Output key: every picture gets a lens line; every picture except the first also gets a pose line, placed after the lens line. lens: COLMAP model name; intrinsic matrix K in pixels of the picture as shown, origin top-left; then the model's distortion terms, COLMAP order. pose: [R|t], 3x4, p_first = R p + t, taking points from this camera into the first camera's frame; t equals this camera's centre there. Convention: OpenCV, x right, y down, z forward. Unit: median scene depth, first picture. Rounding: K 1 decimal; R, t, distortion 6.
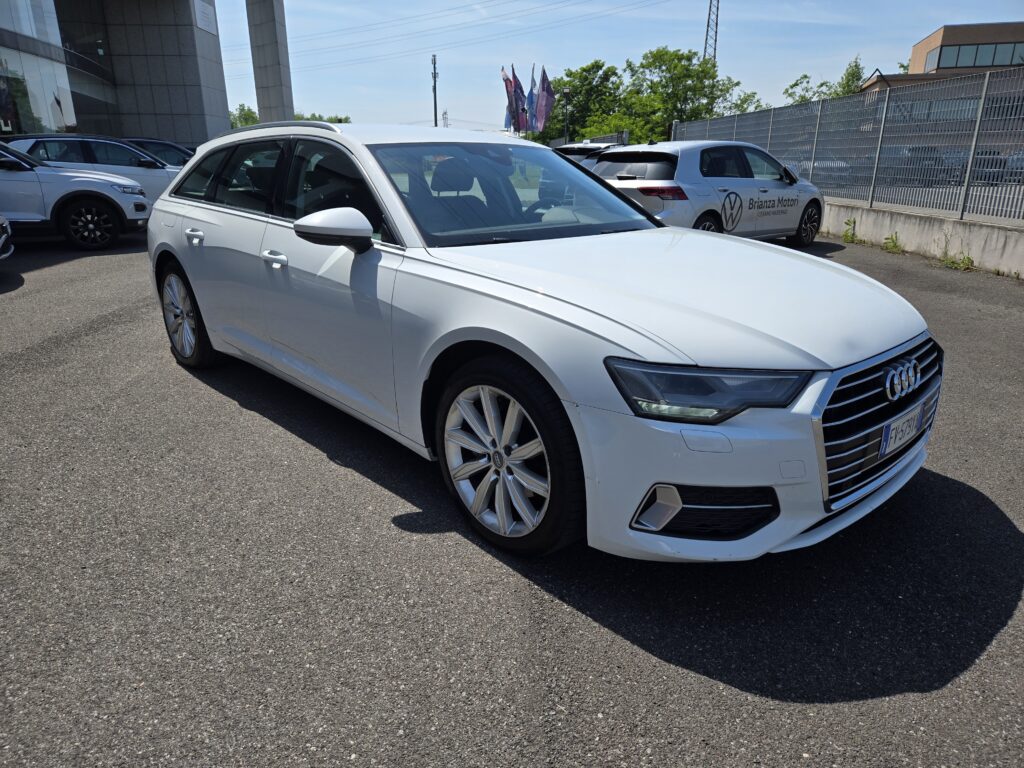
lens RADIAL K [[671.1, 0, 500.8], [0, 671.1, 385.8], [0, 0, 1]] dist [0.054951, -0.043336]
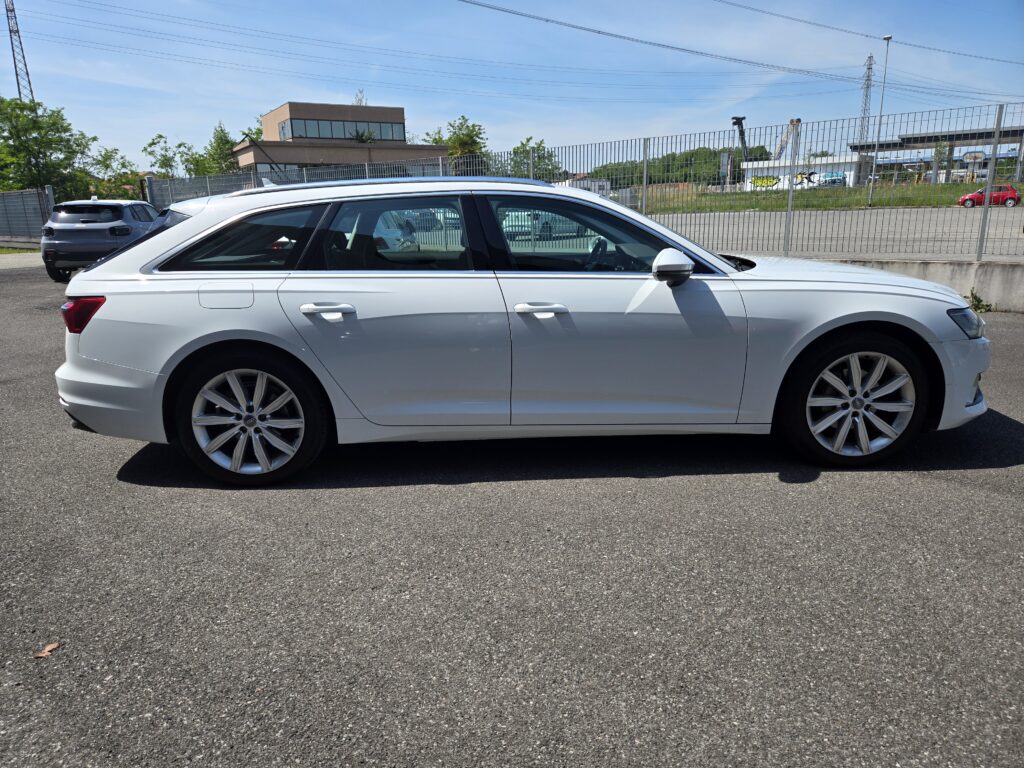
lens RADIAL K [[671.1, 0, 500.8], [0, 671.1, 385.8], [0, 0, 1]] dist [0.054951, -0.043336]
pose [[0.670041, -0.209189, 0.712239, -1.403913], [0.263003, 0.964132, 0.035751, -0.164120], [-0.694172, 0.163367, 0.701026, 0.456331]]
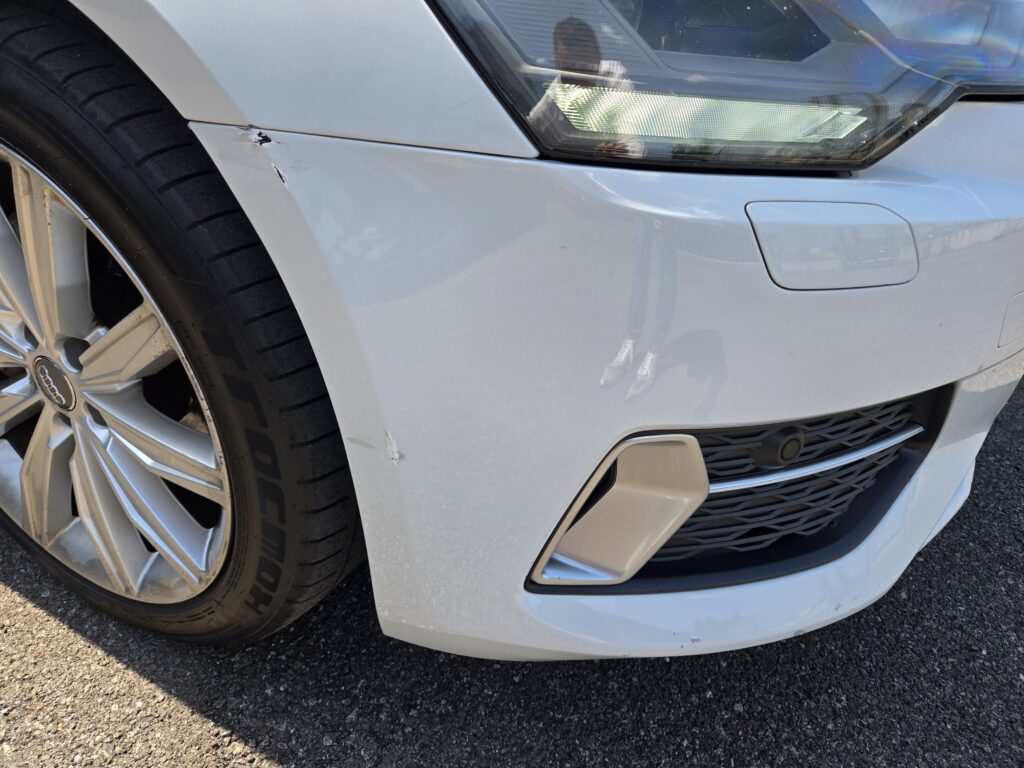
lens RADIAL K [[671.1, 0, 500.8], [0, 671.1, 385.8], [0, 0, 1]] dist [0.054951, -0.043336]
pose [[0.934613, -0.156728, 0.319273, 0.080000], [0.076756, 0.965401, 0.249217, 0.044773], [-0.347286, -0.208416, 0.914306, 0.586527]]
